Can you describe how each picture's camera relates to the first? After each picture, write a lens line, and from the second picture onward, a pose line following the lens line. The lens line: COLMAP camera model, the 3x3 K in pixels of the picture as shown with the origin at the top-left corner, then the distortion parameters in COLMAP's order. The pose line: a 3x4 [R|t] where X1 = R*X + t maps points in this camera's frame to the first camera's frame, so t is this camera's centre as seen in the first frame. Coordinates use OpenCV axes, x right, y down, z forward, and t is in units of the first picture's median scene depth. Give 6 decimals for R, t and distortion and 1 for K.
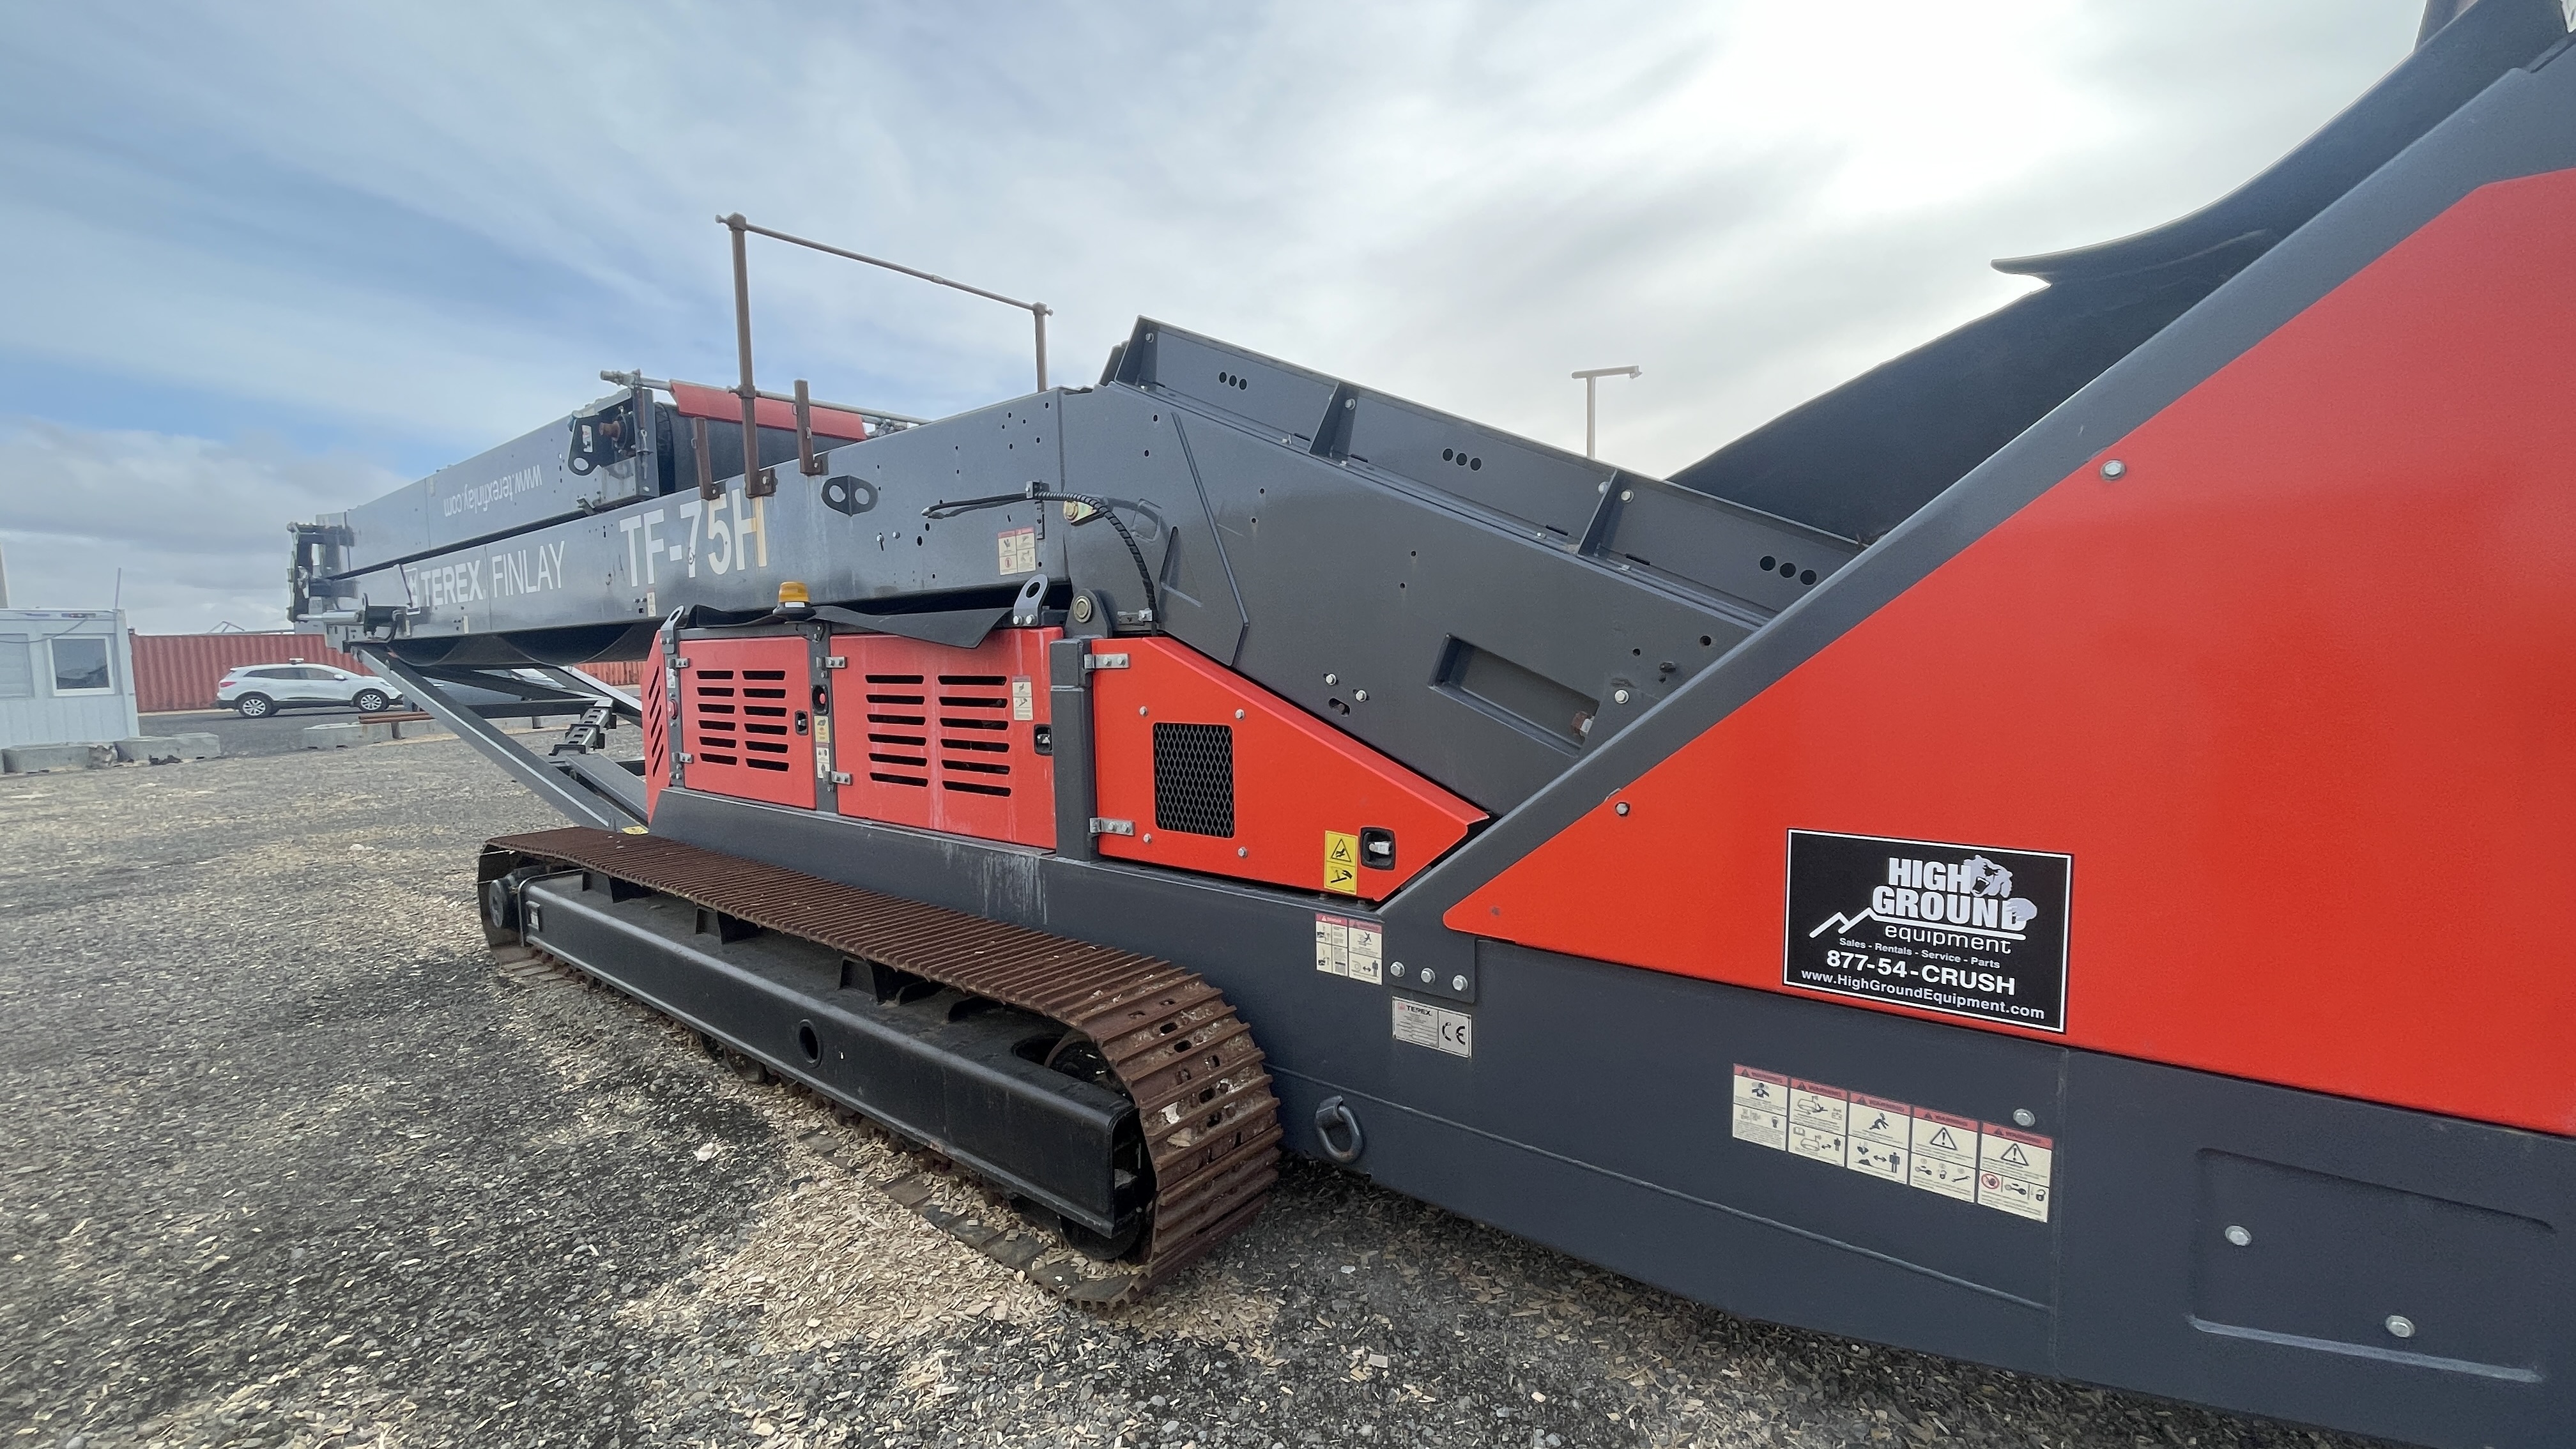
lens RADIAL K [[1028.5, 0, 1288.0], [0, 1028.5, 724.5], [0, 0, 1]] dist [0.002347, 0.000095]
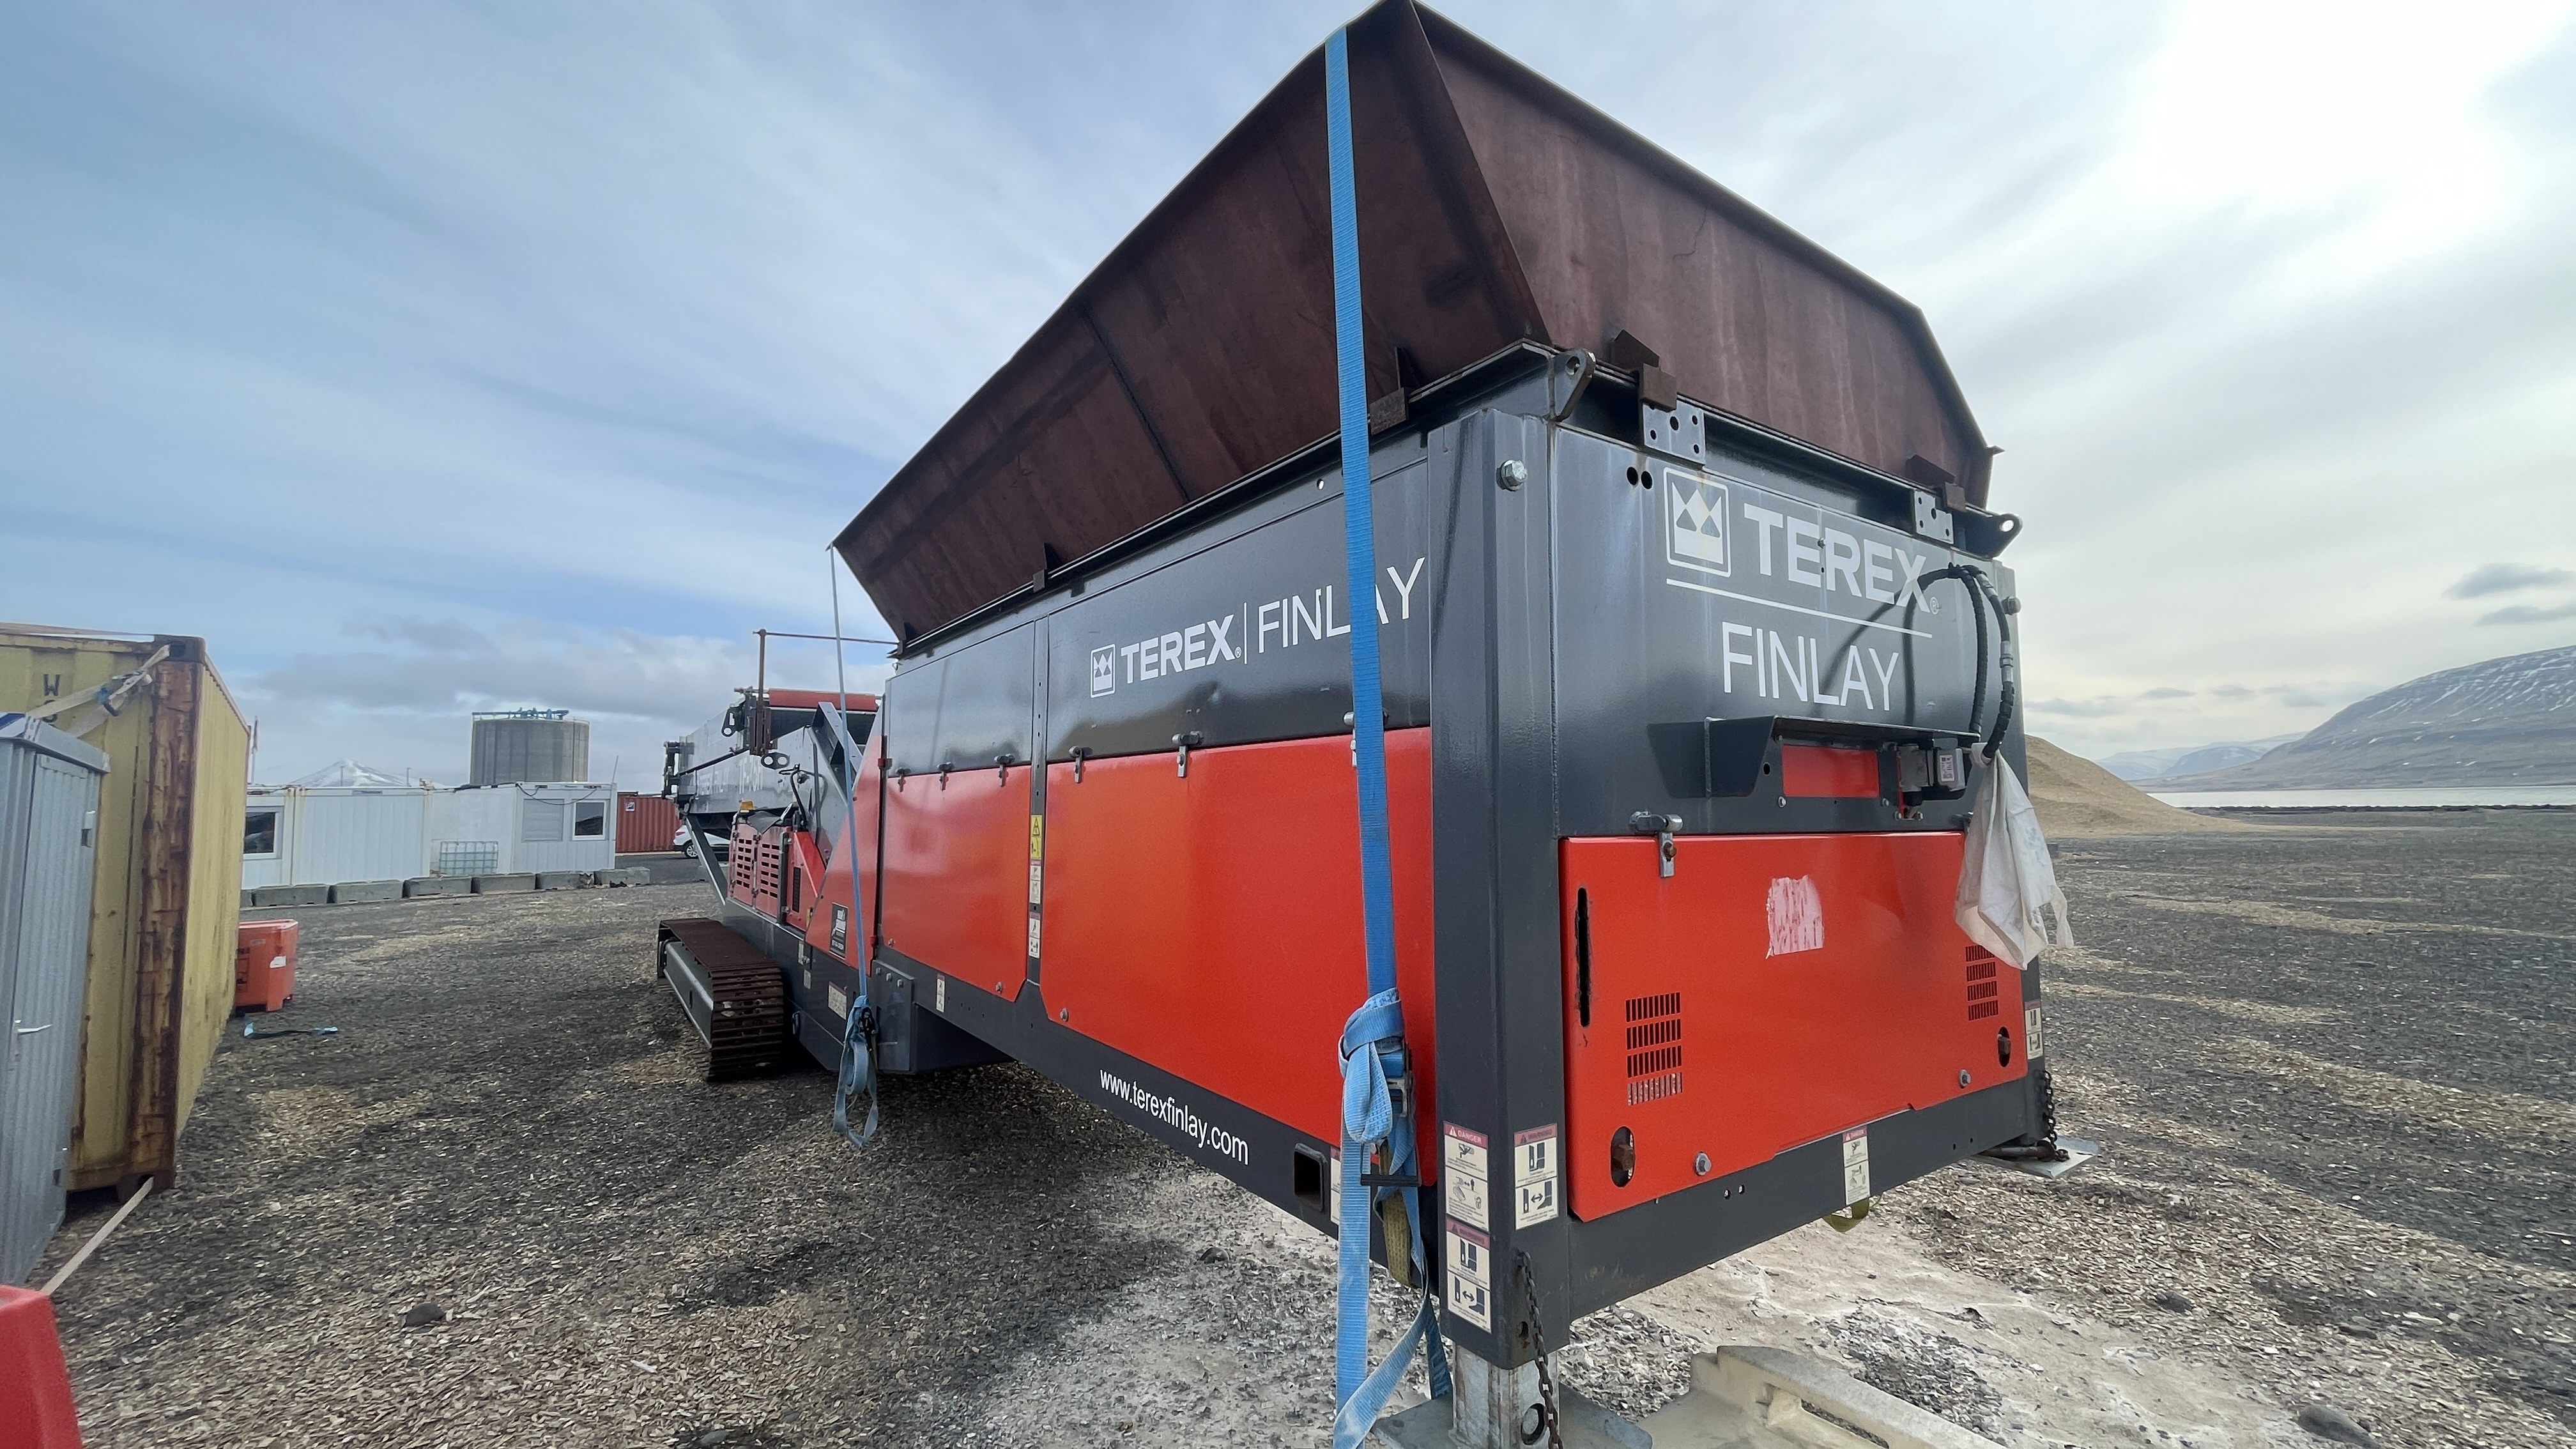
lens RADIAL K [[1028.5, 0, 1288.0], [0, 1028.5, 724.5], [0, 0, 1]] dist [0.002347, 0.000095]
pose [[0.957691, -0.007504, -0.287701, 0.478945], [-0.039205, 0.986940, -0.156247, 0.000765], [0.285116, 0.160916, 0.944889, -0.296922]]
